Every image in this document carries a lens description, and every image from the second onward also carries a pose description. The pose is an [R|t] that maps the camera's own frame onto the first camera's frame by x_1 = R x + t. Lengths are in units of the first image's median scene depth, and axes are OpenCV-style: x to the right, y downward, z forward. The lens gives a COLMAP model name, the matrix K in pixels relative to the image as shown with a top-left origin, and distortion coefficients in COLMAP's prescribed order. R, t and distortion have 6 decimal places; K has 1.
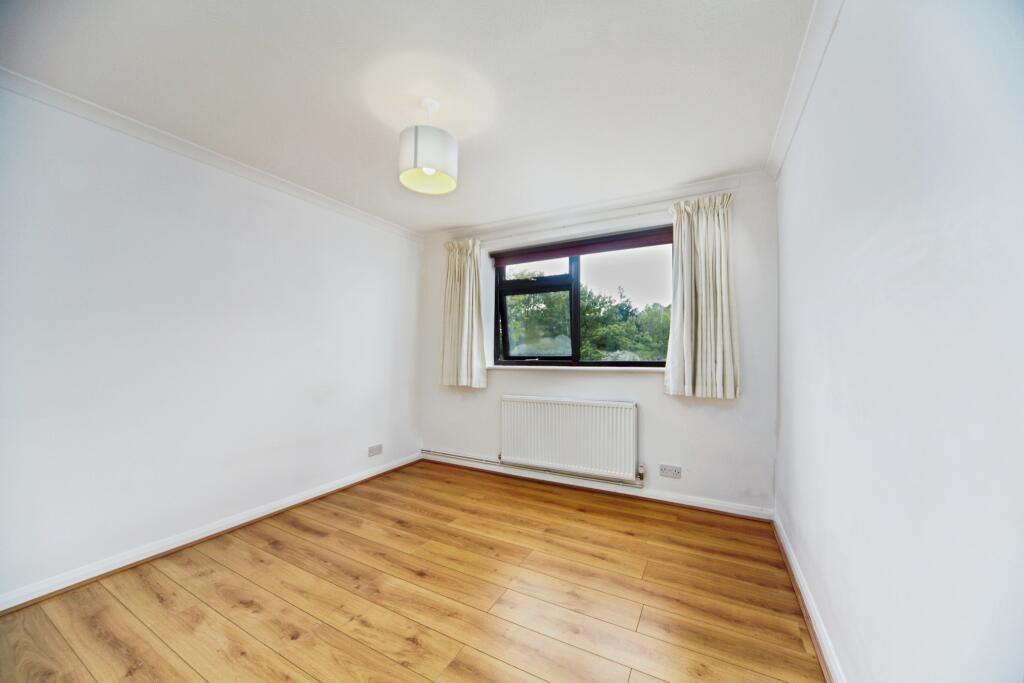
lens RADIAL K [[362.2, 0, 515.5], [0, 362.2, 355.3], [0, 0, 1]] dist [-0.014697, -0.000025]
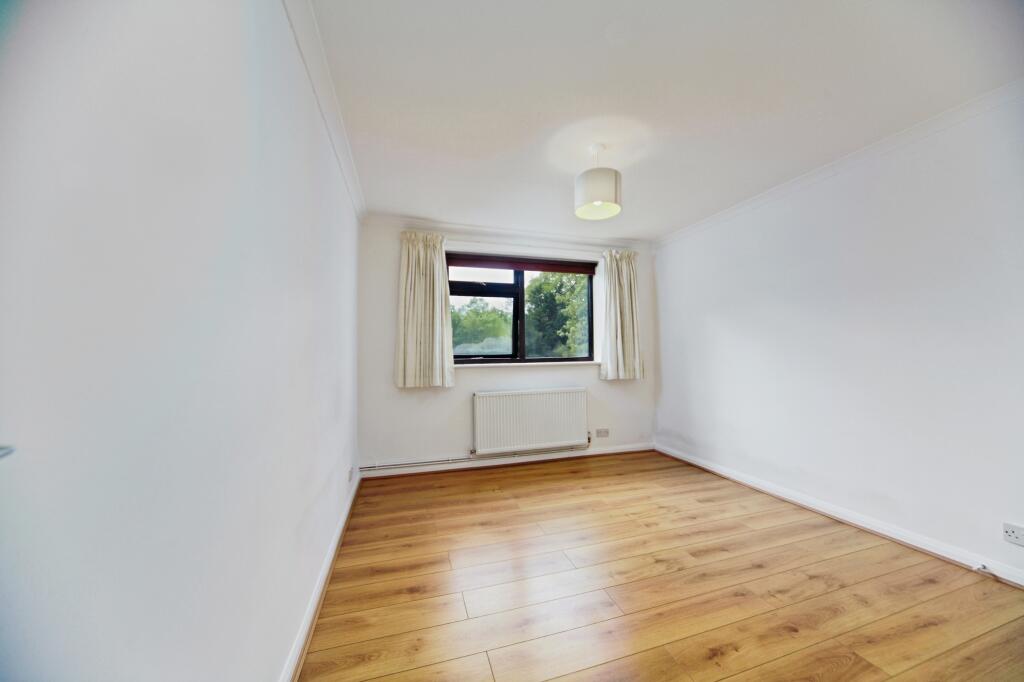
lens RADIAL K [[362.2, 0, 515.5], [0, 362.2, 354.8], [0, 0, 1]] dist [-0.014697, -0.000025]
pose [[0.707281, -0.008087, 0.706886, -0.828884], [0.011263, 0.999937, 0.000171, 0.003633], [-0.706843, 0.007840, 0.707327, 0.211018]]
